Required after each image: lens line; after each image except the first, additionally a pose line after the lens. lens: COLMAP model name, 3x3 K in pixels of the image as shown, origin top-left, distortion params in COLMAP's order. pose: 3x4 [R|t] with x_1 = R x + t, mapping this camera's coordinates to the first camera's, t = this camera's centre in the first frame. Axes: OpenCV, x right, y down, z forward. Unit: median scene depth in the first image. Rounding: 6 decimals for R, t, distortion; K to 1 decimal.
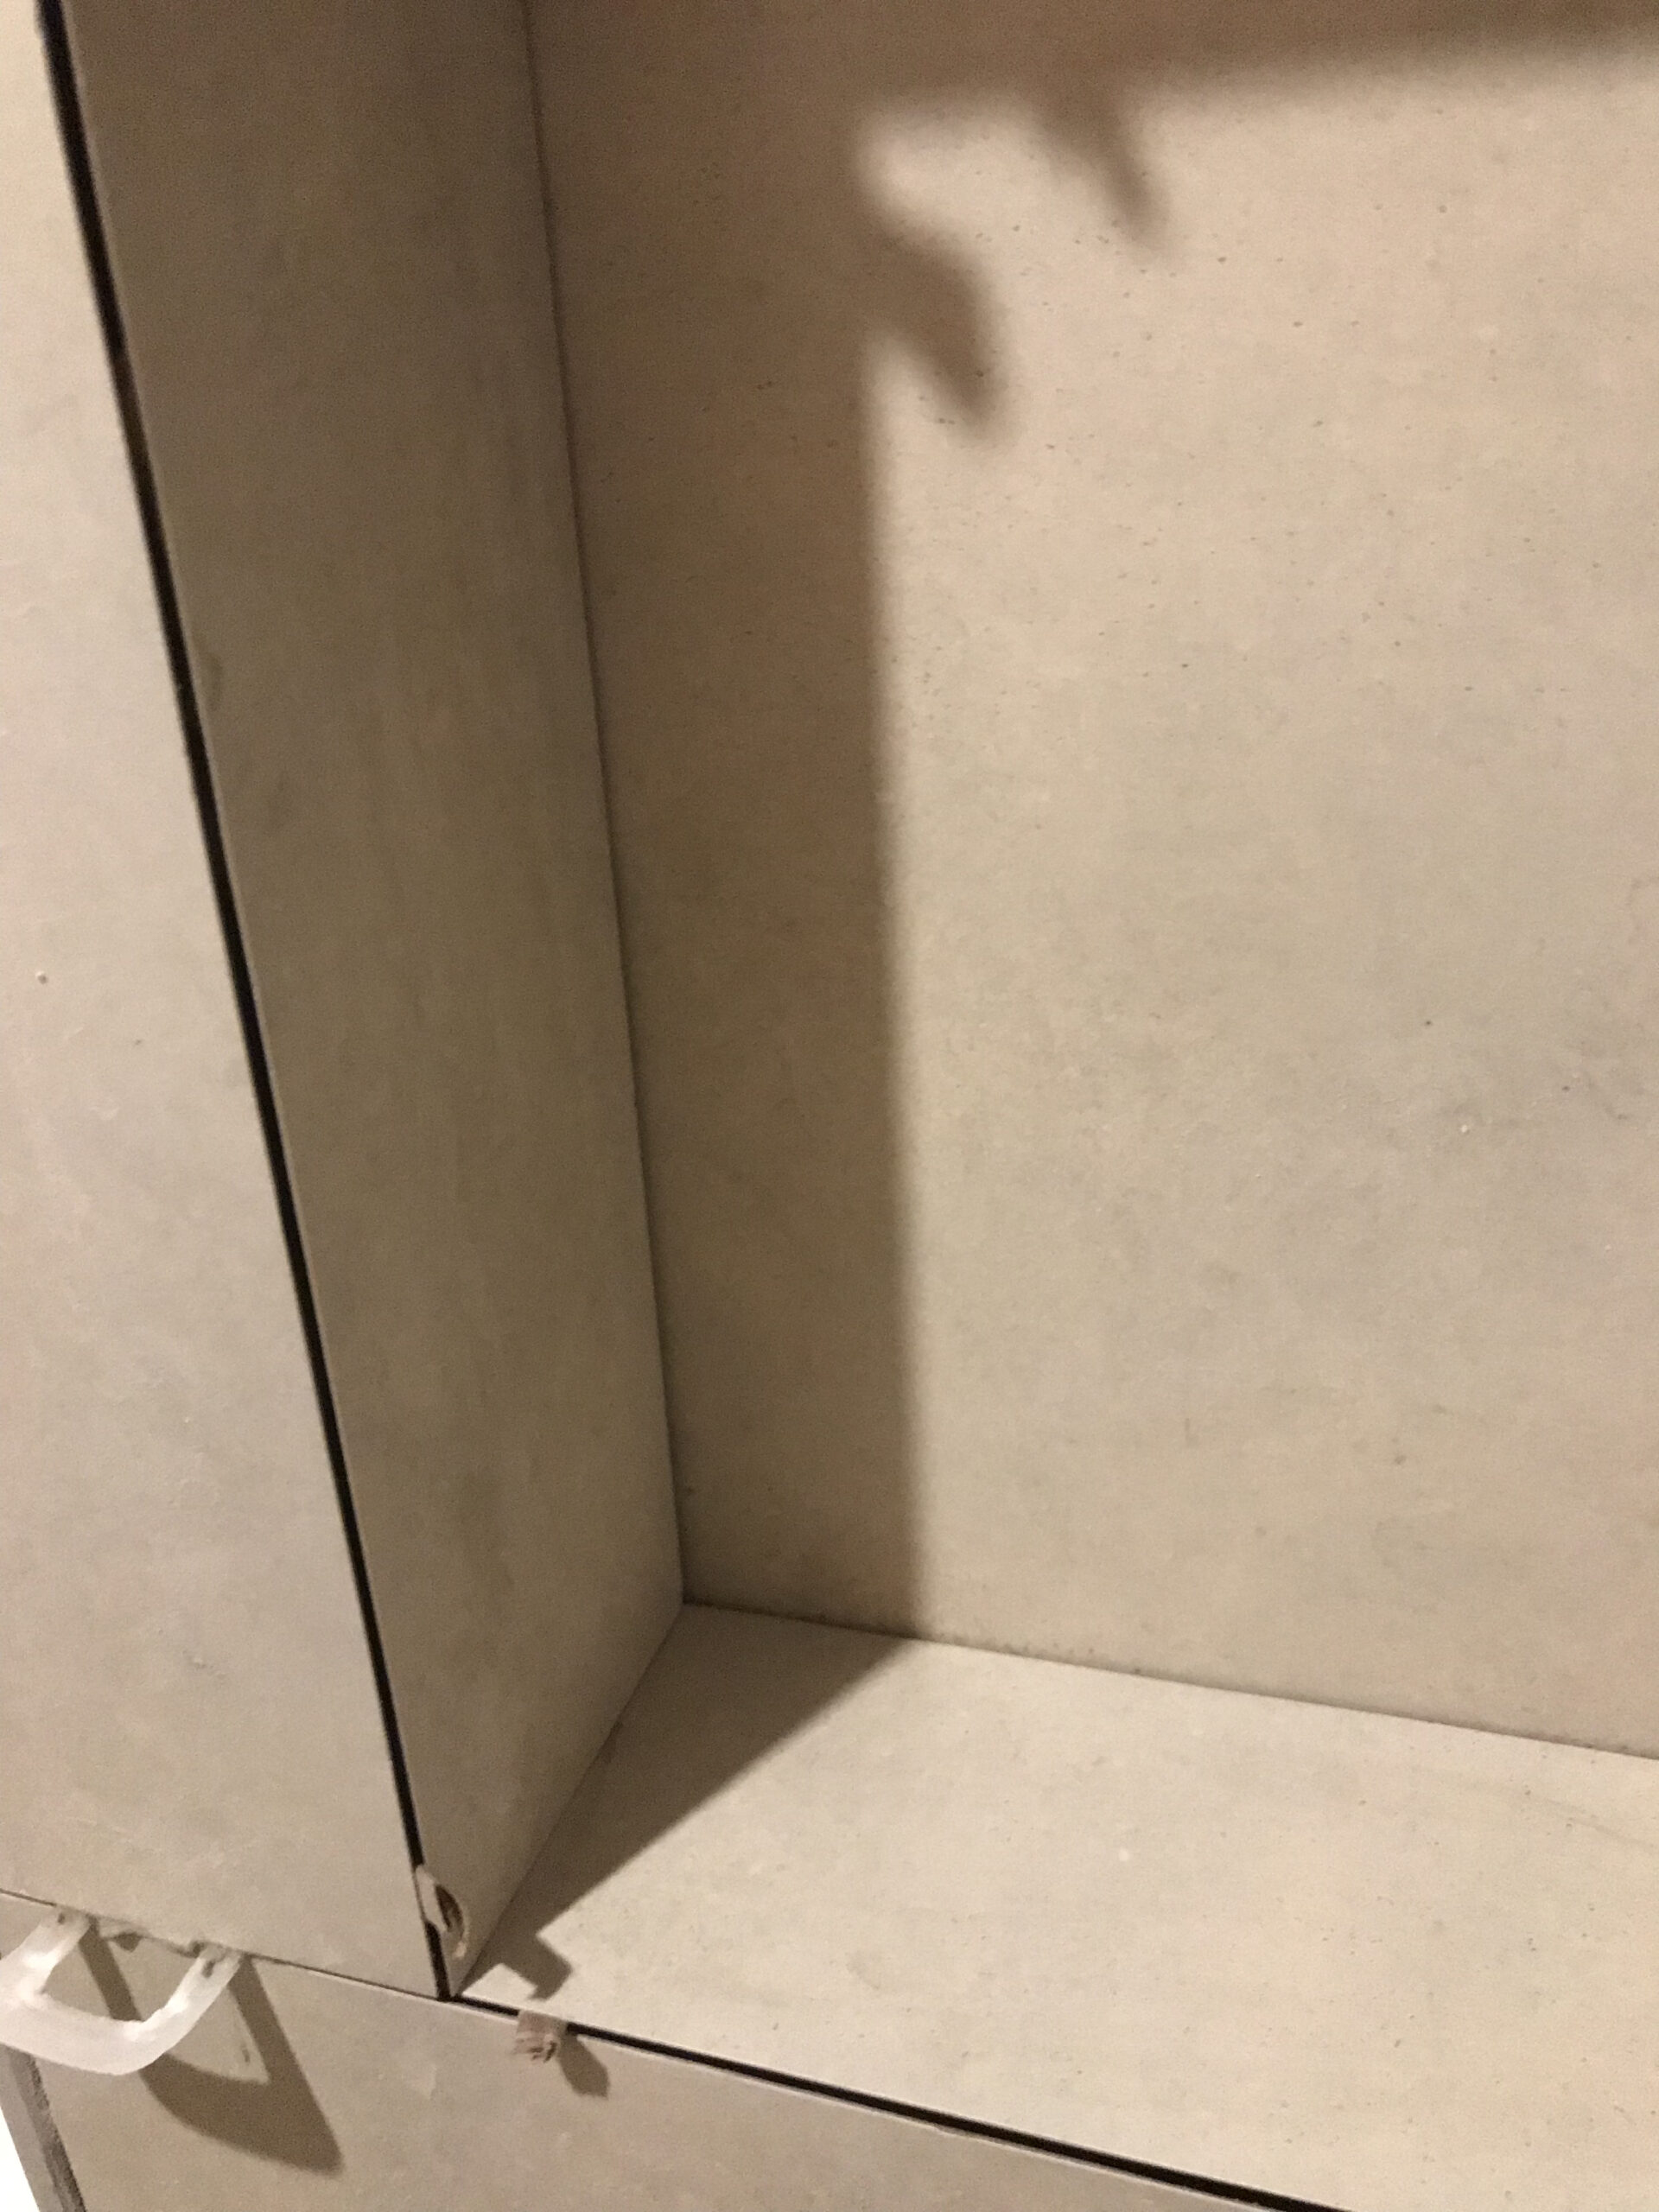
lens RADIAL K [[1837.6, 0, 829.5], [0, 1837.6, 1106.0], [0, 0, 1]] dist [-0.003070, -0.008286]
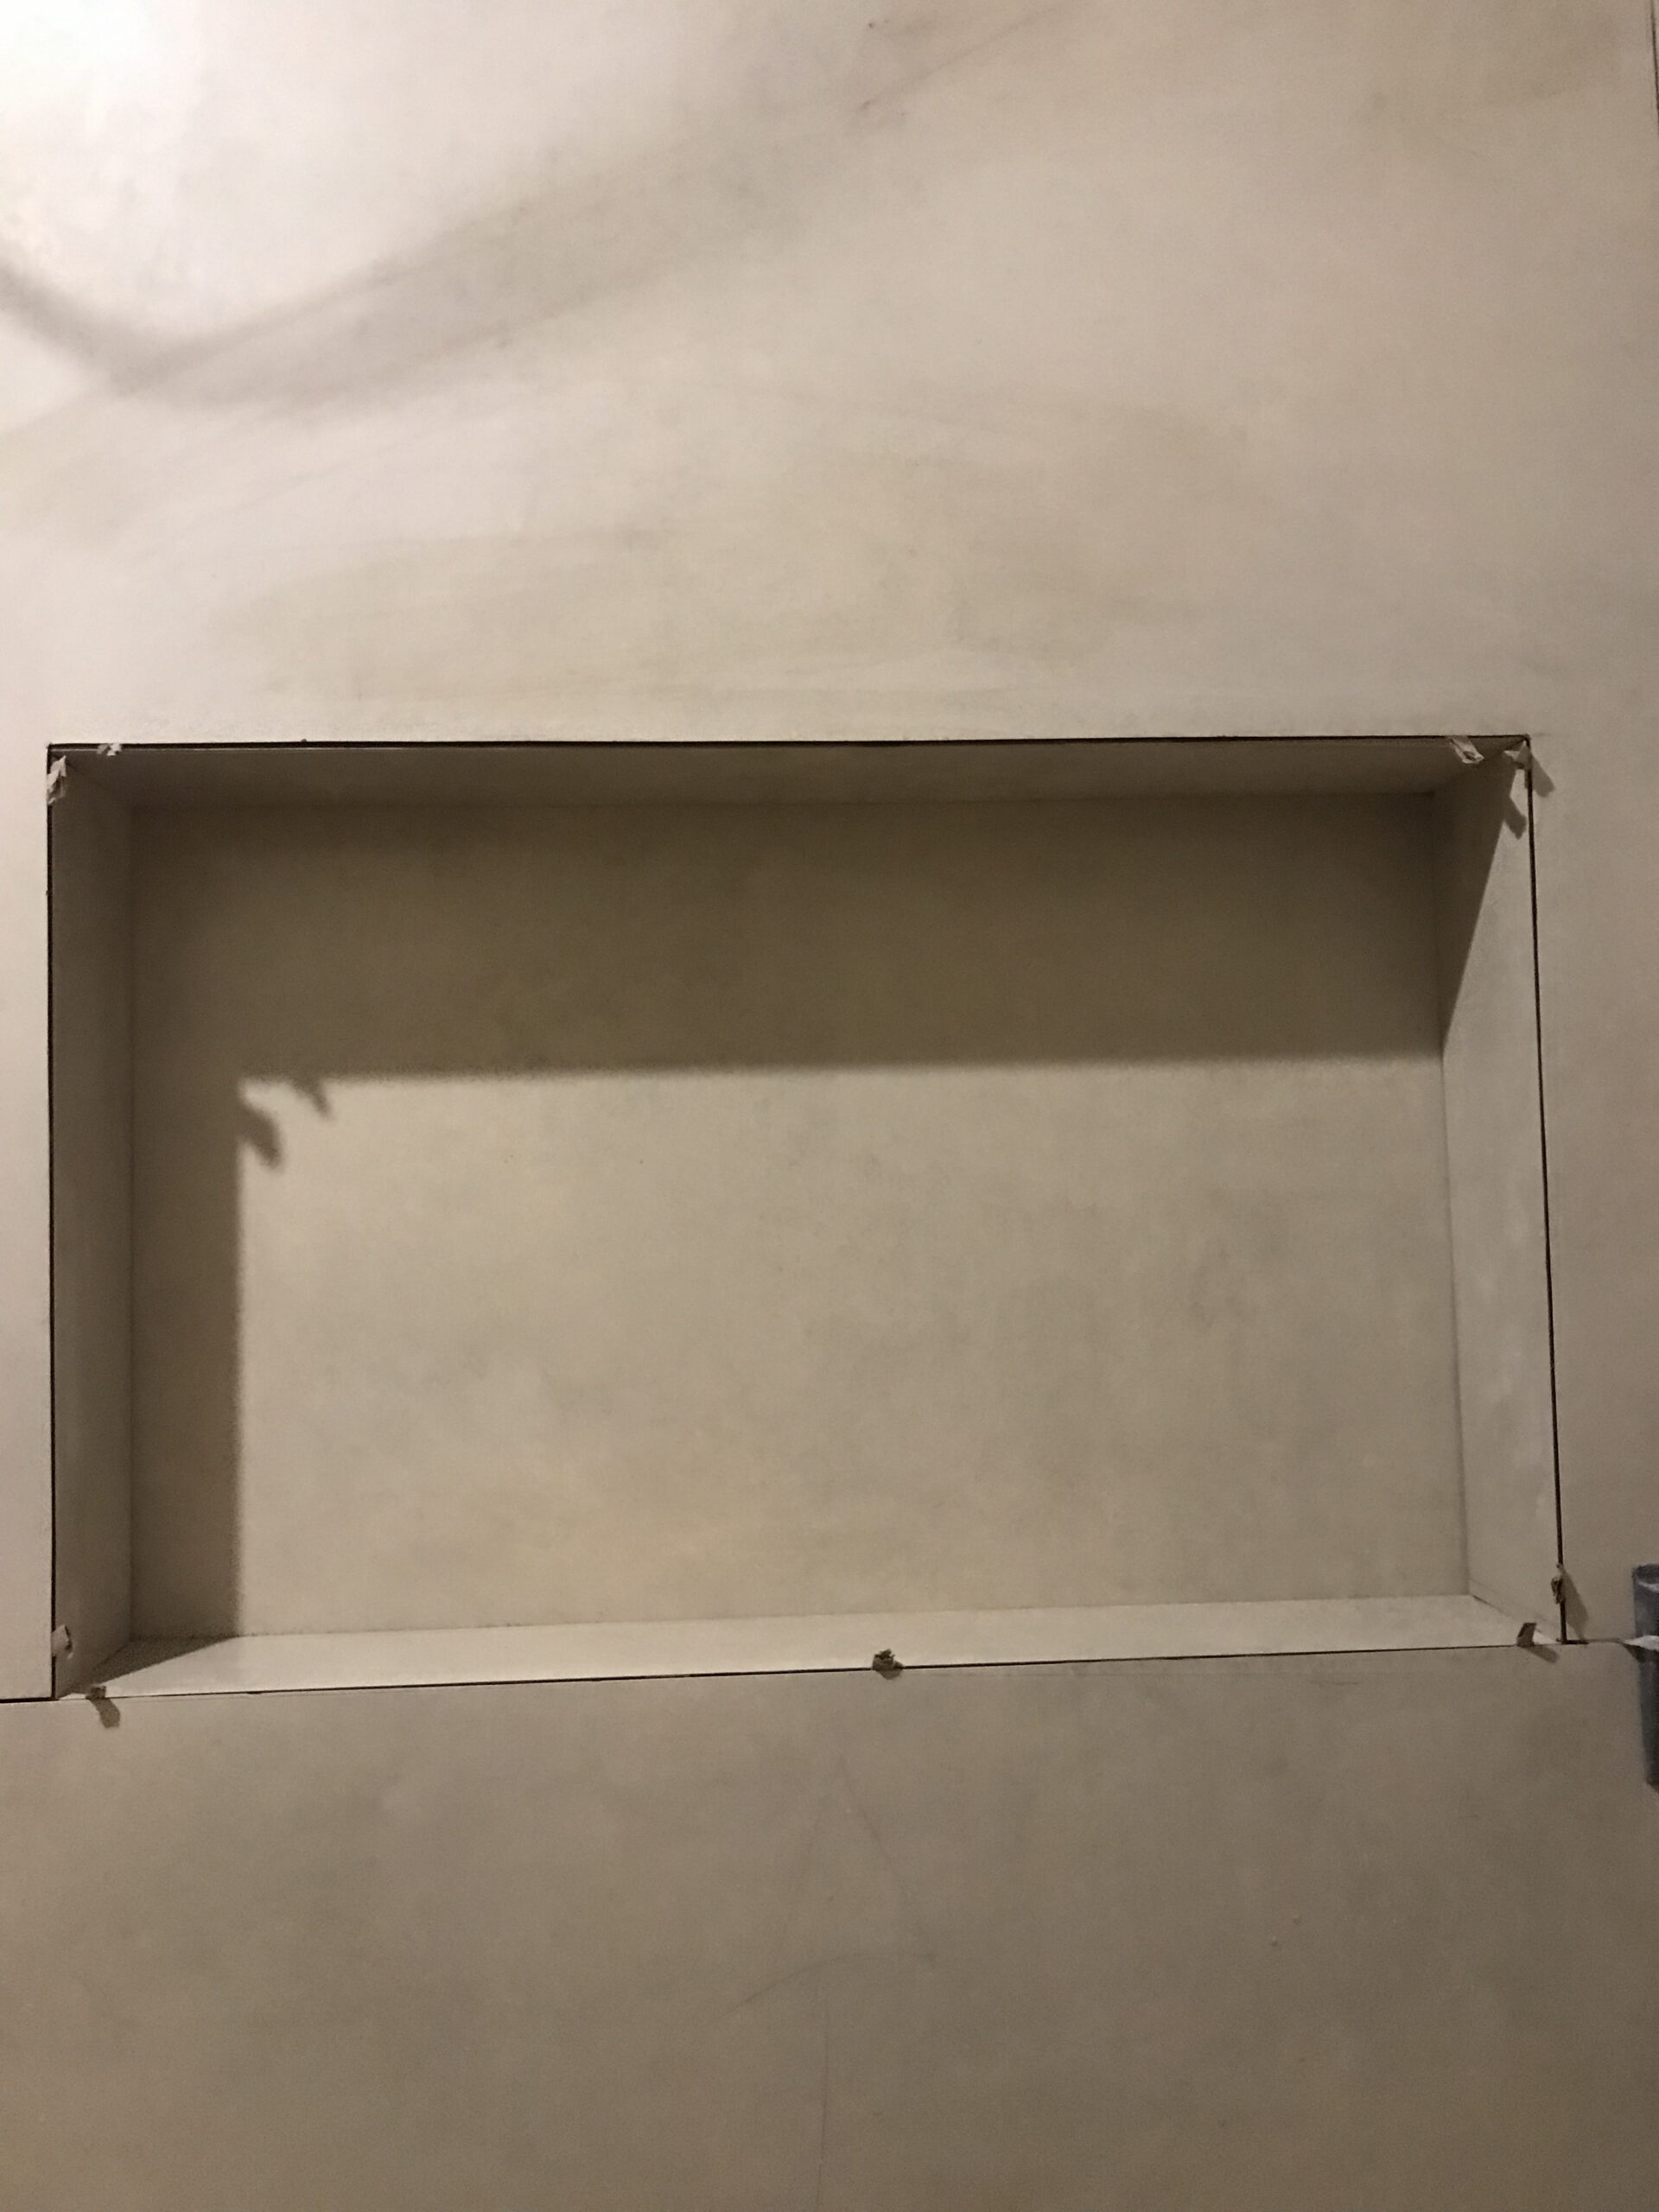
lens RADIAL K [[1837.6, 0, 829.5], [0, 1837.6, 1106.0], [0, 0, 1]] dist [-0.003070, -0.008286]
pose [[0.931087, 0.057145, 0.360294, -0.175524], [0.106959, 0.901484, -0.419388, 0.976215], [-0.348765, 0.429024, 0.833248, -2.039764]]
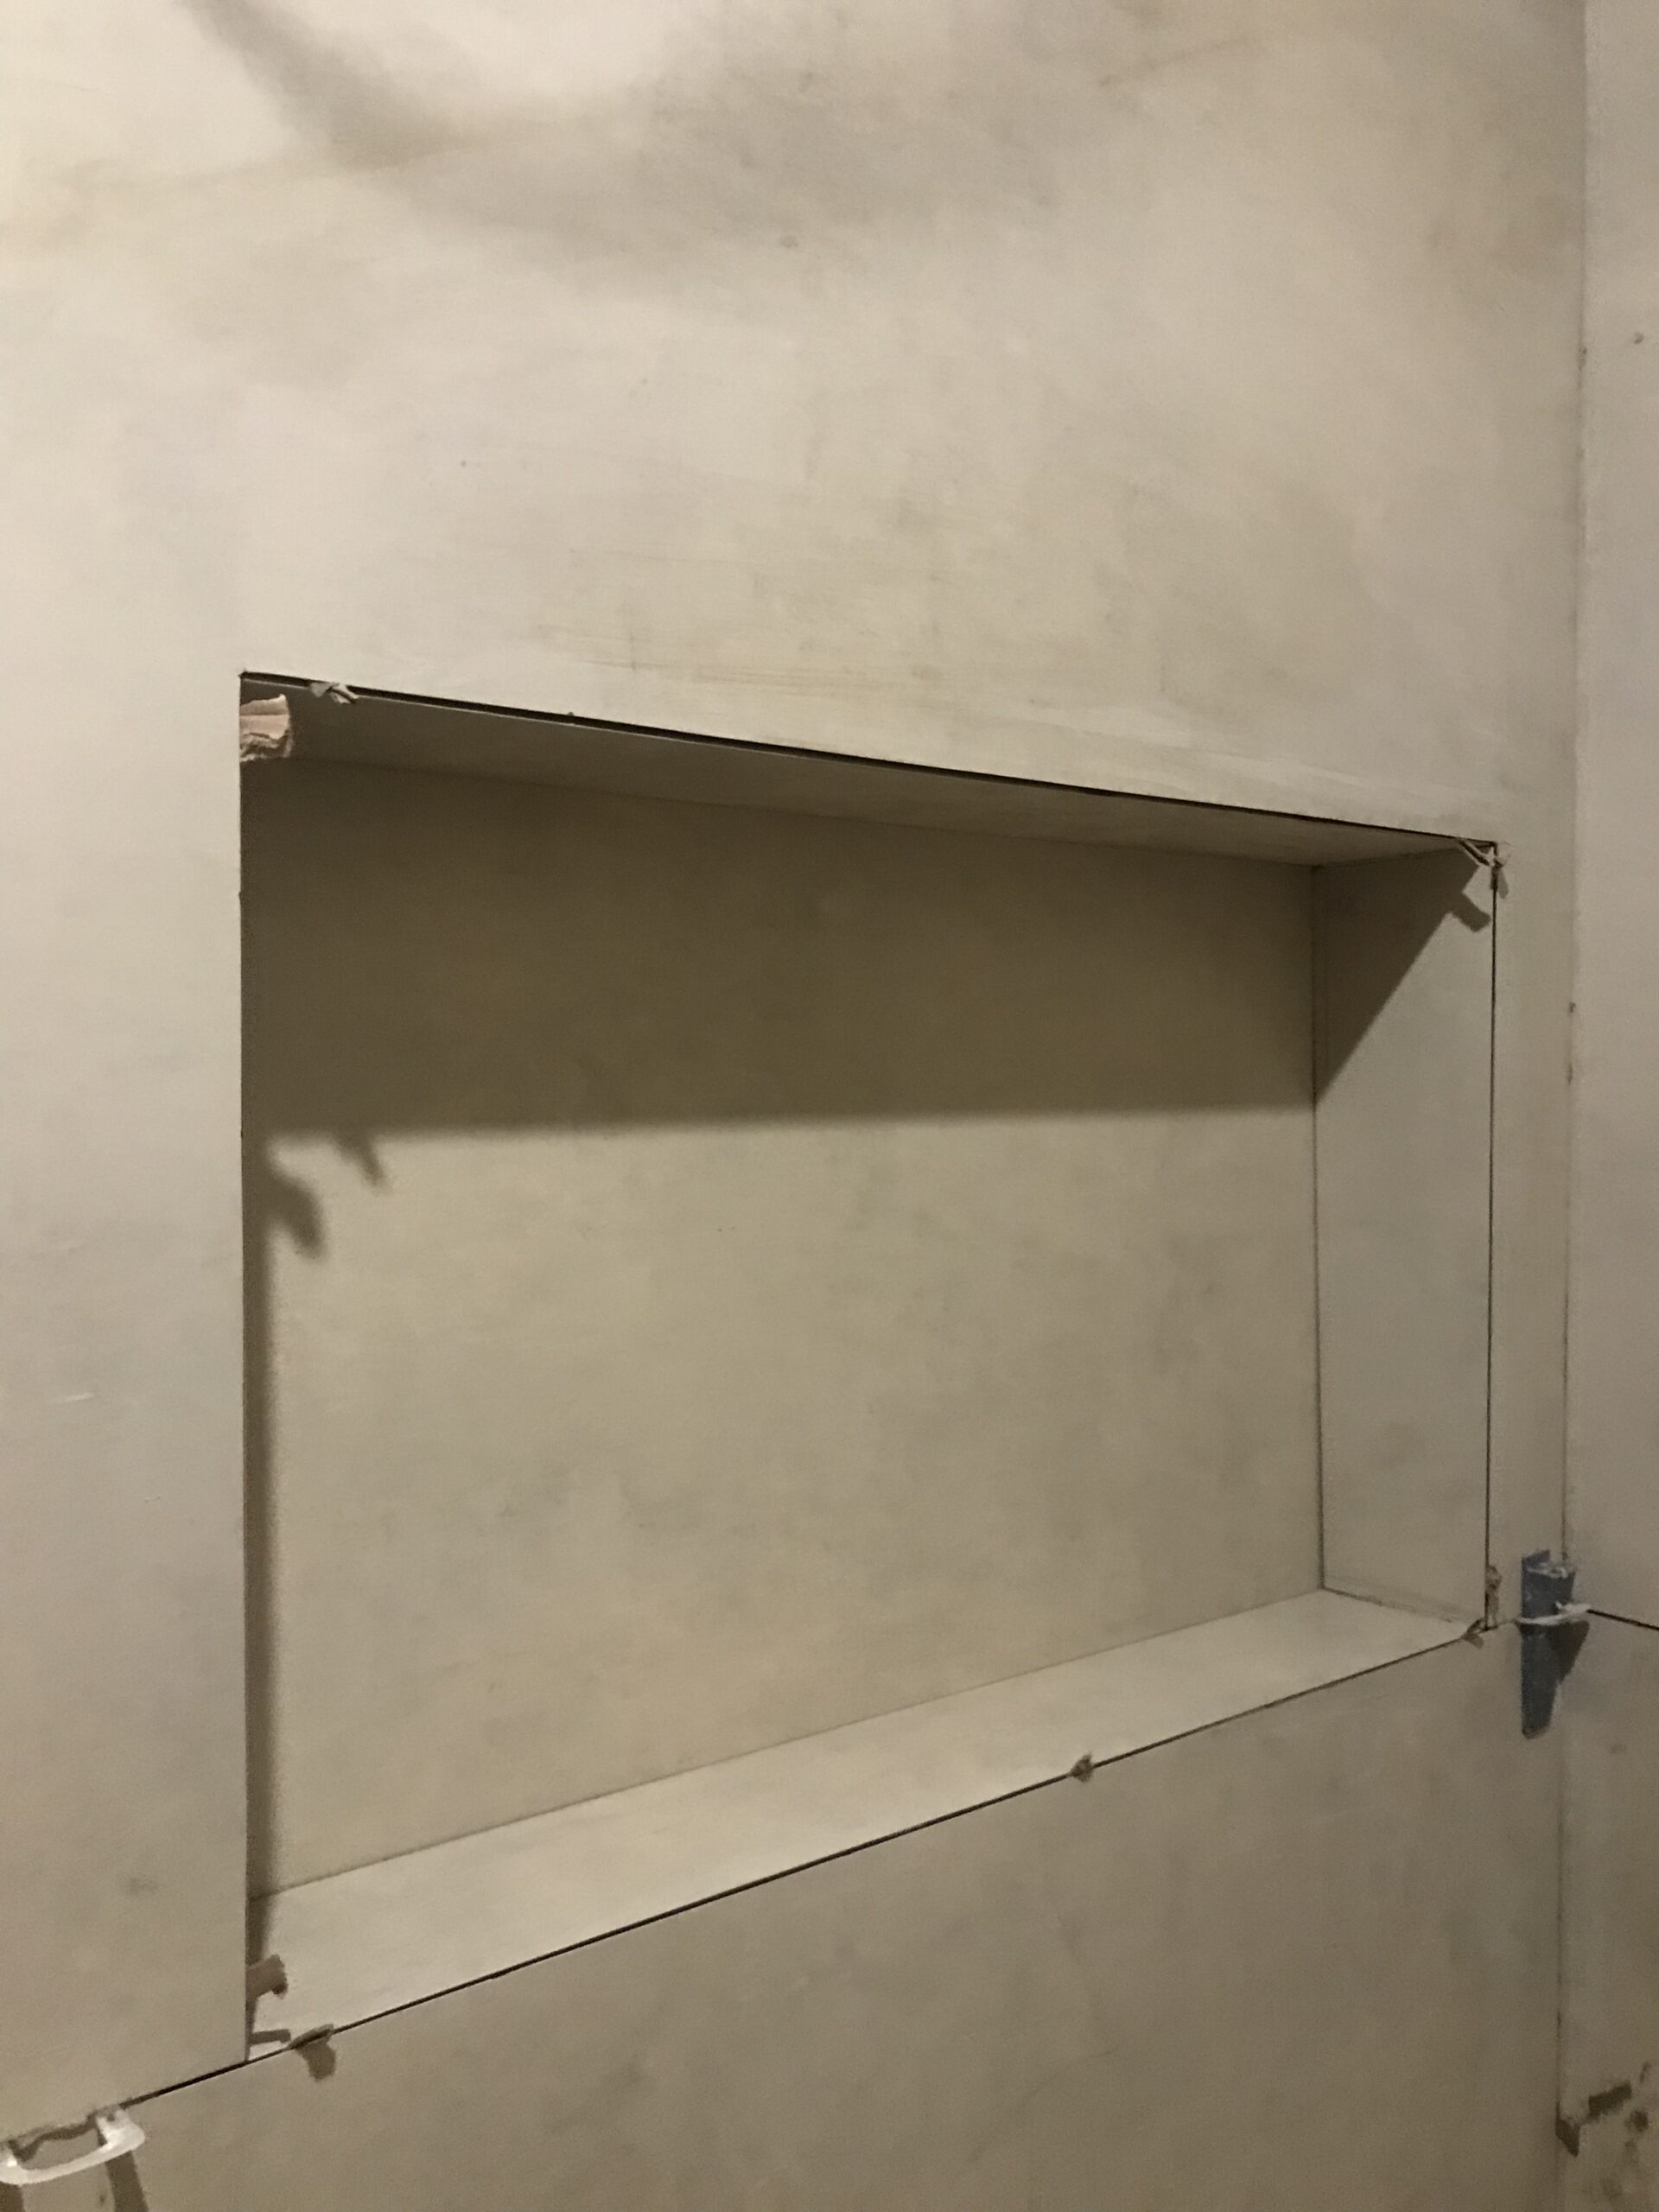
lens RADIAL K [[1837.6, 0, 829.5], [0, 1837.6, 1106.0], [0, 0, 1]] dist [-0.003070, -0.008286]
pose [[0.547468, 0.040527, 0.835845, -1.518078], [0.291852, 0.926865, -0.236100, 0.206800], [-0.784284, 0.373200, 0.495601, -0.764321]]
